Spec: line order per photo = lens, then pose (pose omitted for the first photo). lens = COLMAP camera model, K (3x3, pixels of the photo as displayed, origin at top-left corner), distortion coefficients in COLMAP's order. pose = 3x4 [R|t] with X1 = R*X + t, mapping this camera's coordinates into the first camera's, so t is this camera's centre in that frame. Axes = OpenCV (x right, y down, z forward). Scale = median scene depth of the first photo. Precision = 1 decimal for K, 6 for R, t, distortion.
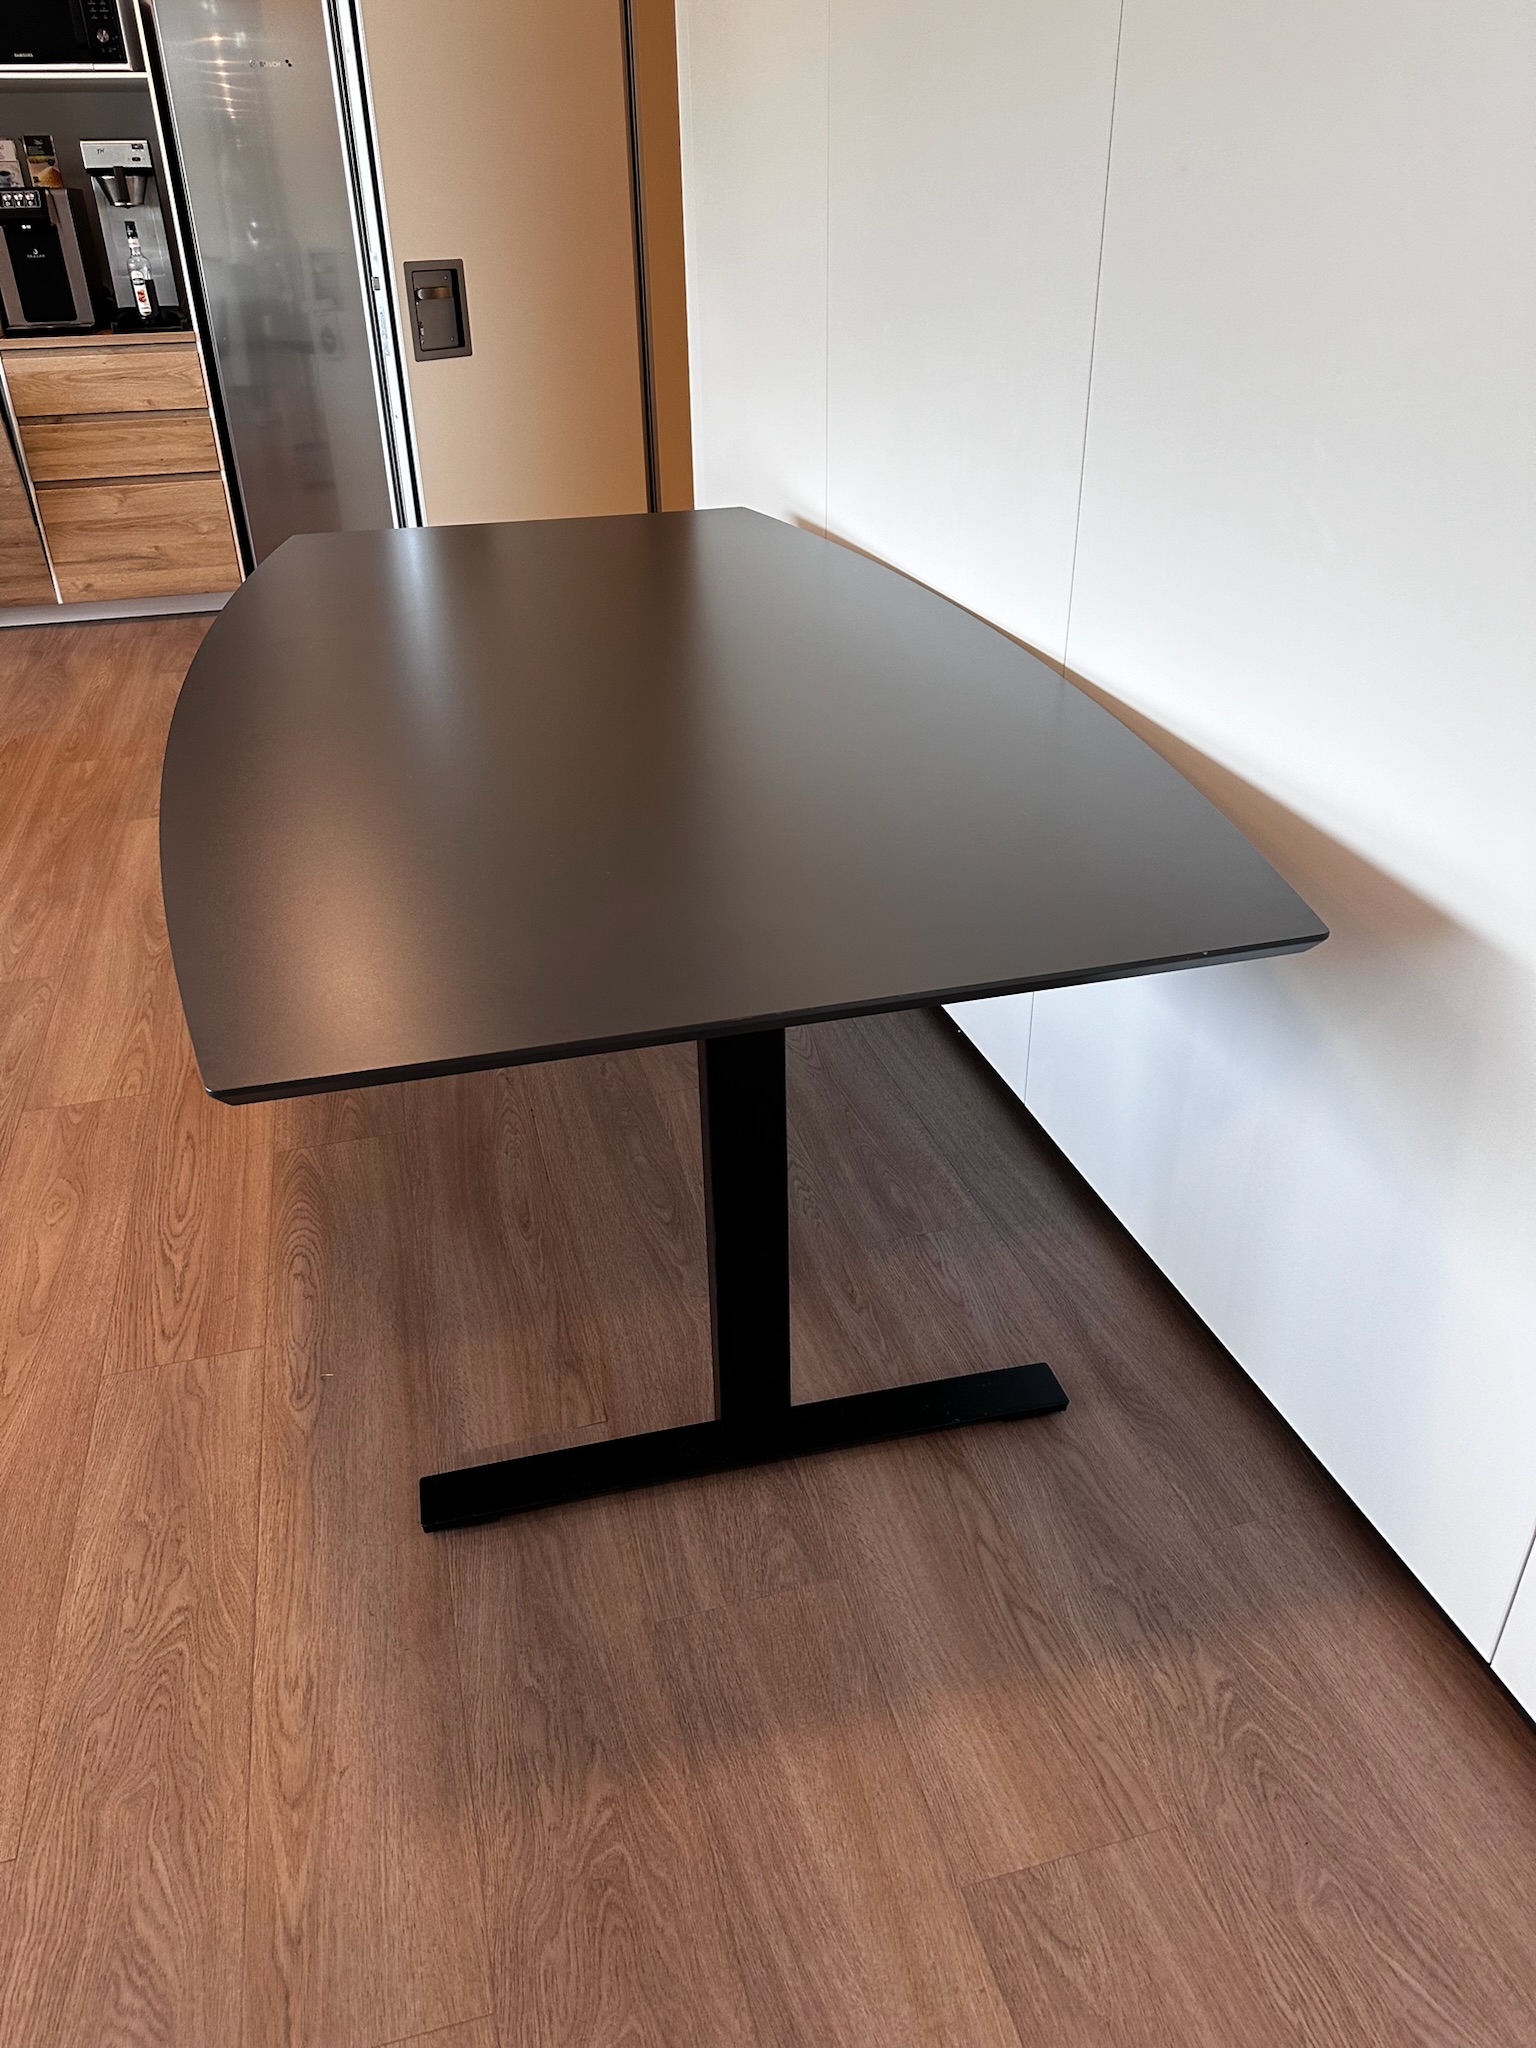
lens RADIAL K [[1448.0, 0, 759.7], [0, 1448.0, 1019.4], [0, 0, 1]] dist [0.030512, -0.039178]
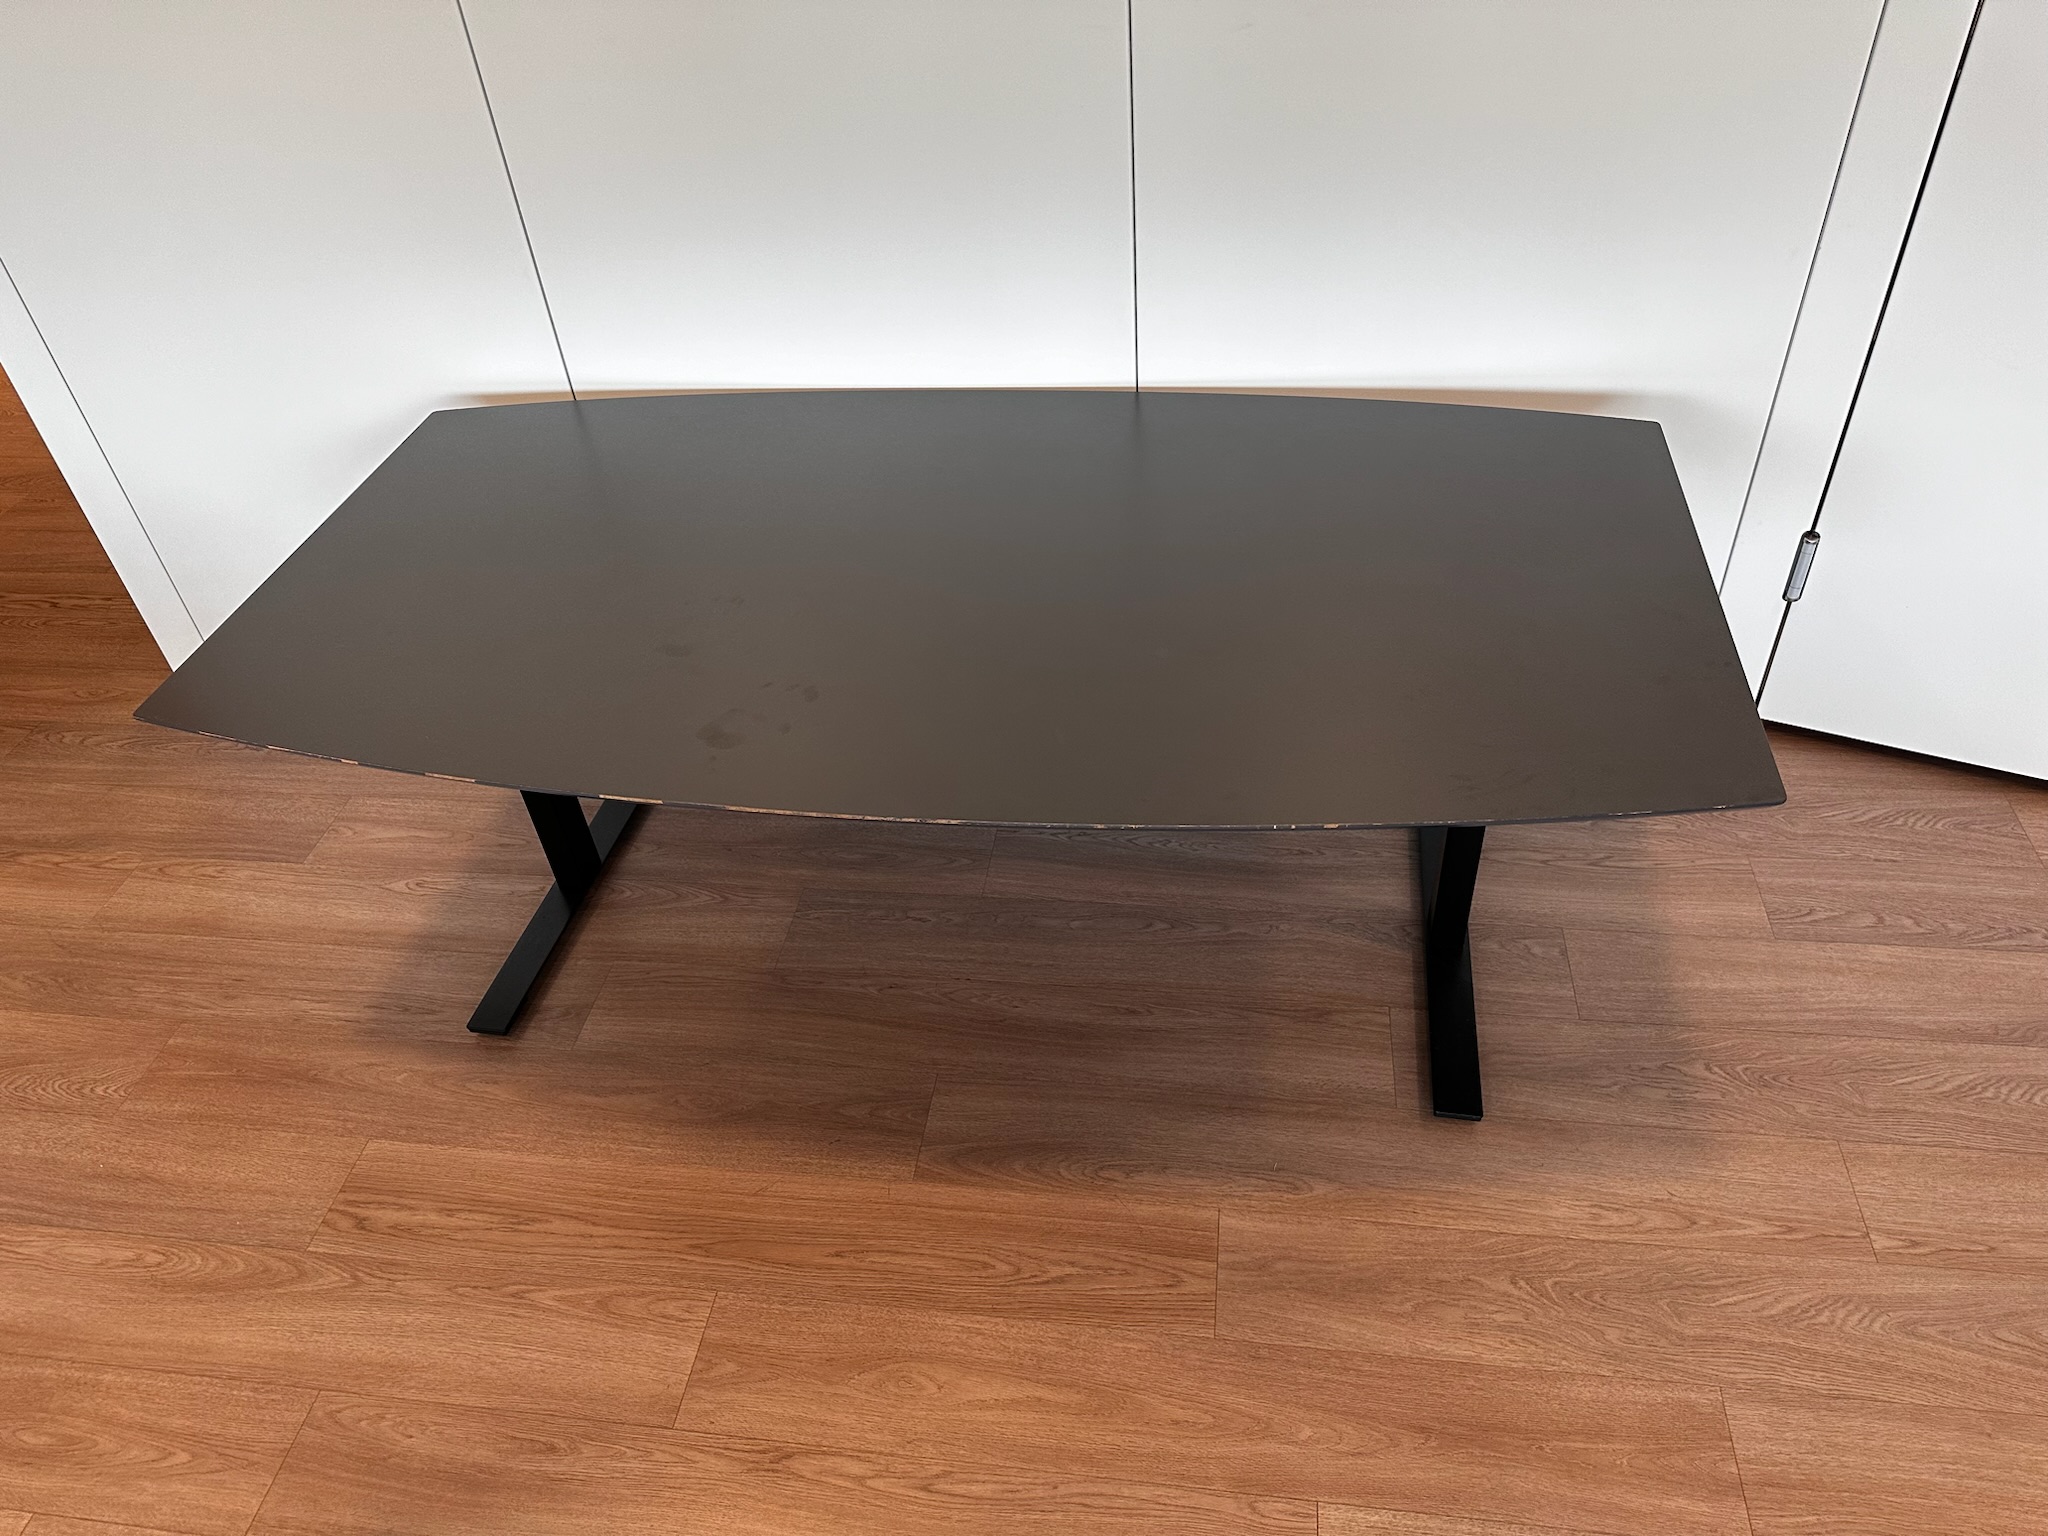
lens RADIAL K [[1425.1, 0, 1008.5], [0, 1425.1, 761.0], [0, 0, 1]] dist [0.042606, -0.060030]
pose [[0.403017, -0.600618, 0.690533, -1.215943], [0.504978, 0.775205, 0.379544, -0.694985], [-0.763266, 0.195741, 0.615719, 0.464826]]
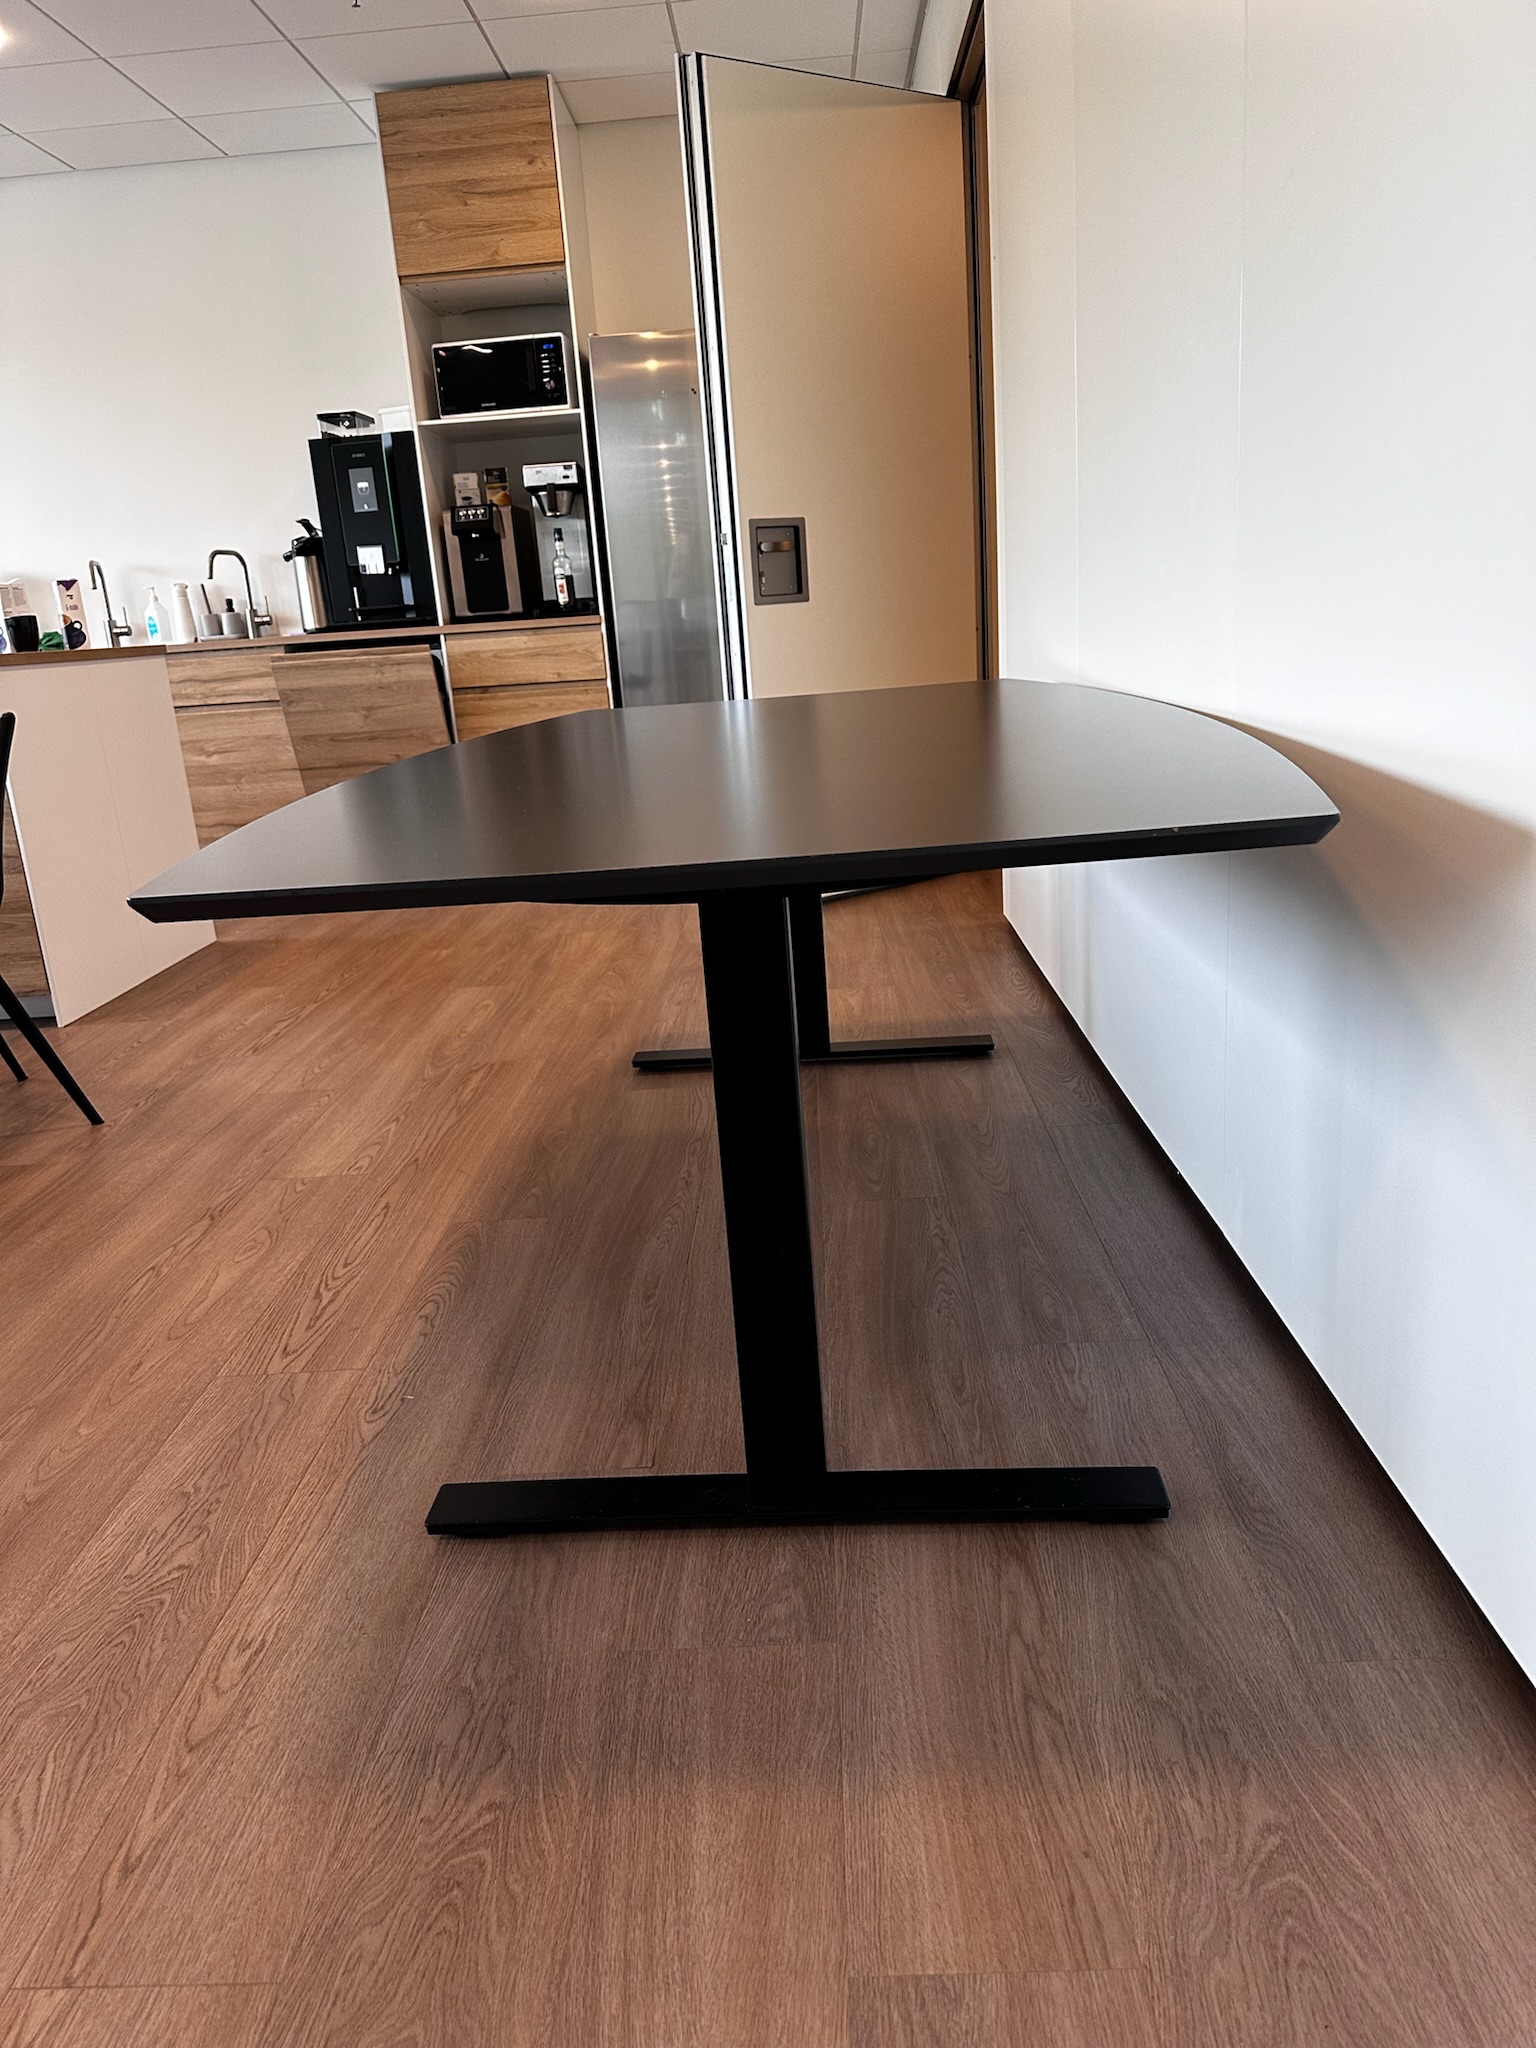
lens RADIAL K [[1448.0, 0, 759.7], [0, 1448.0, 1019.4], [0, 0, 1]] dist [0.030512, -0.039178]
pose [[0.956015, 0.030886, -0.291686, 0.257131], [-0.094065, 0.974200, -0.205148, 0.213180], [0.277825, 0.223563, 0.934255, 0.106675]]
